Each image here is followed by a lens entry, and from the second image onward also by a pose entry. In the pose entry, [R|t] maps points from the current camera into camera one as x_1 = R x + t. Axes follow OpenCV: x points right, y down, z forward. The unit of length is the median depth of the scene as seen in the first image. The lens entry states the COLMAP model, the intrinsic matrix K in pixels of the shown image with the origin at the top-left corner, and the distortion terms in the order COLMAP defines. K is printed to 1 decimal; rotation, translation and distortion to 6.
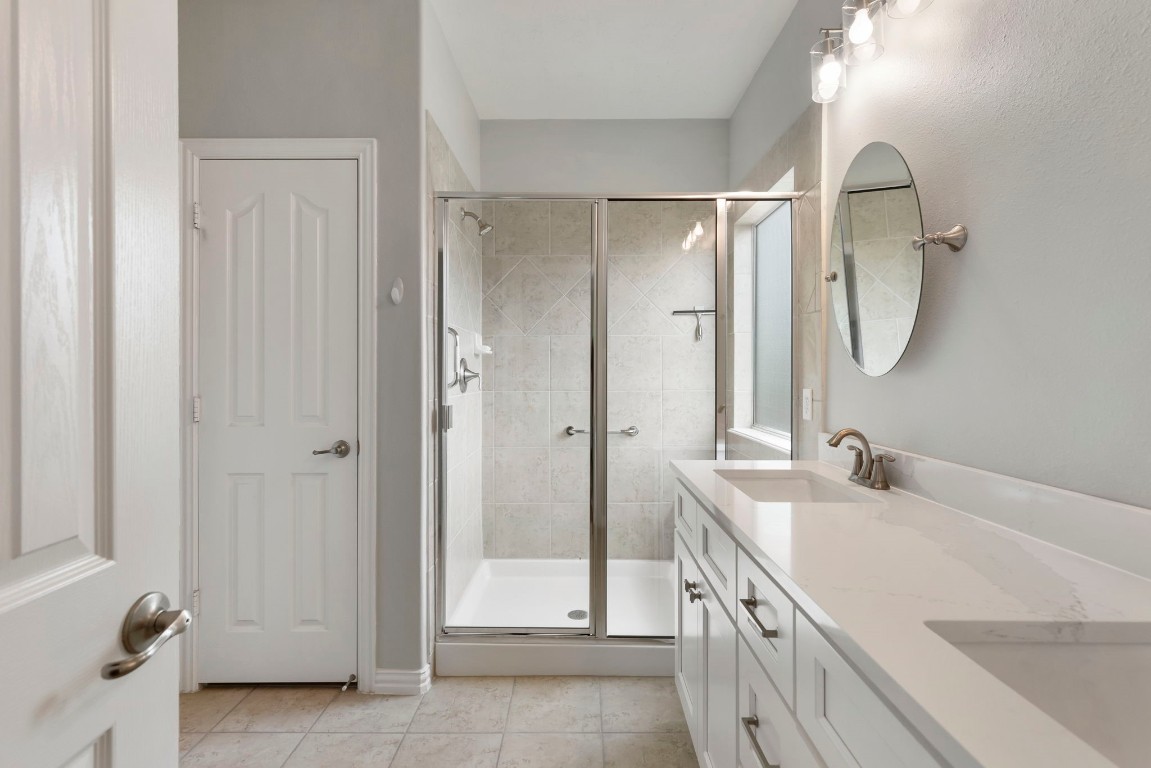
lens RADIAL K [[524.0, 0, 593.3], [0, 524.0, 379.1], [0, 0, 1]] dist [0.007767, -0.001017]
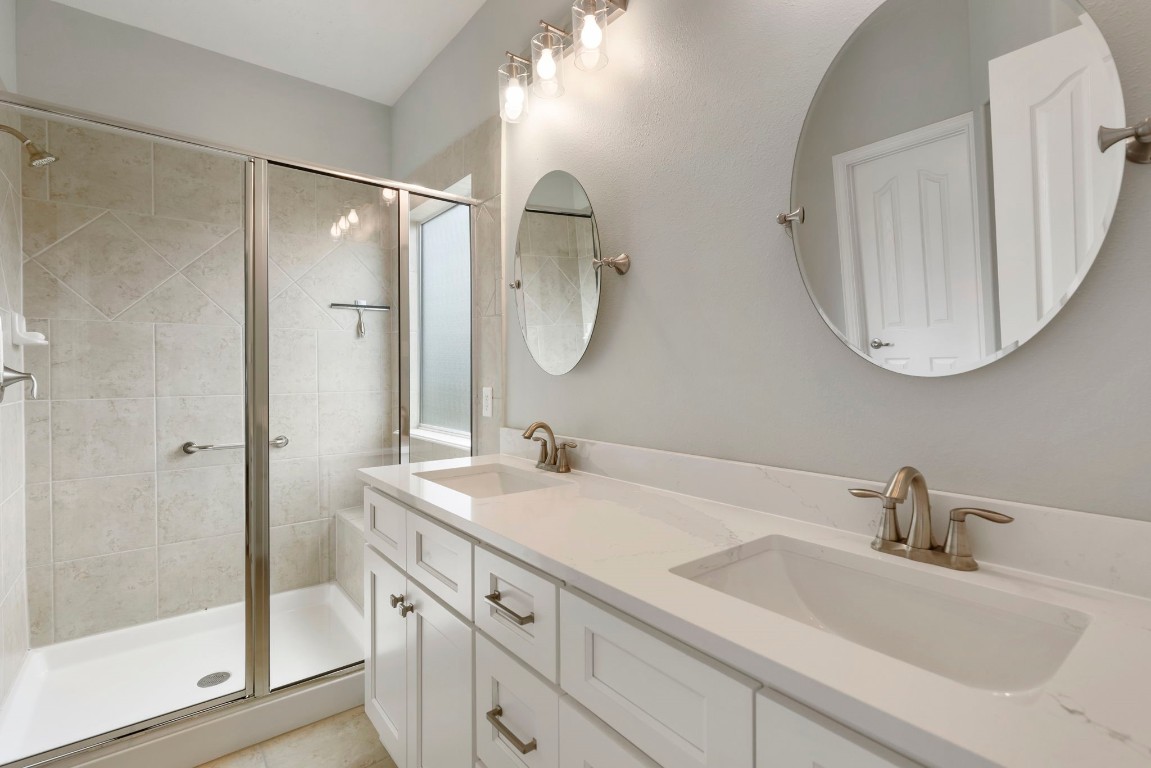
lens RADIAL K [[524.0, 0, 582.1], [0, 524.0, 384.0], [0, 0, 1]] dist [0.007767, -0.001017]
pose [[0.788405, -0.014062, 0.614995, -0.091648], [0.008646, 0.999893, 0.011778, 0.000803], [-0.615095, -0.003969, 0.788443, 0.045674]]
